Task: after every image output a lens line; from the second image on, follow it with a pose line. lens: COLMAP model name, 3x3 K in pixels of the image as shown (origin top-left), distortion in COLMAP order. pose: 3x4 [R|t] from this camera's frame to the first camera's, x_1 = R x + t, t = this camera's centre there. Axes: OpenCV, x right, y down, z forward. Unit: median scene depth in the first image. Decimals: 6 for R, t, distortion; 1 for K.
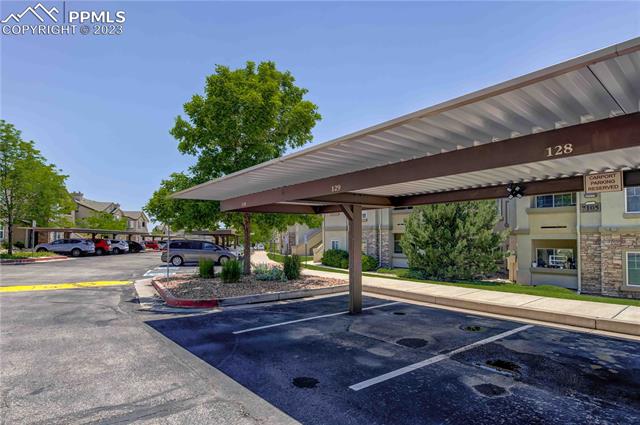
lens RADIAL K [[344.2, 0, 322.7], [0, 344.2, 234.0], [0, 0, 1]] dist [-0.000339, -0.000129]
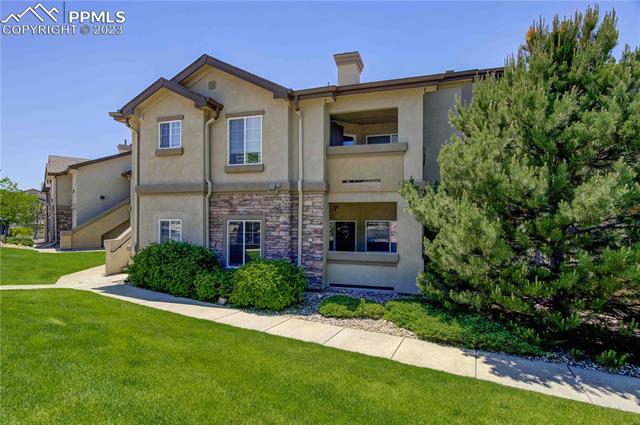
lens RADIAL K [[332.6, 0, 320.6], [0, 332.6, 214.4], [0, 0, 1]] dist [-0.000044, -0.000038]
pose [[0.863230, 0.010646, 0.504699, -0.007502], [-0.010768, 0.999938, -0.002675, 0.012843], [-0.504696, -0.003125, 0.863291, 0.650645]]
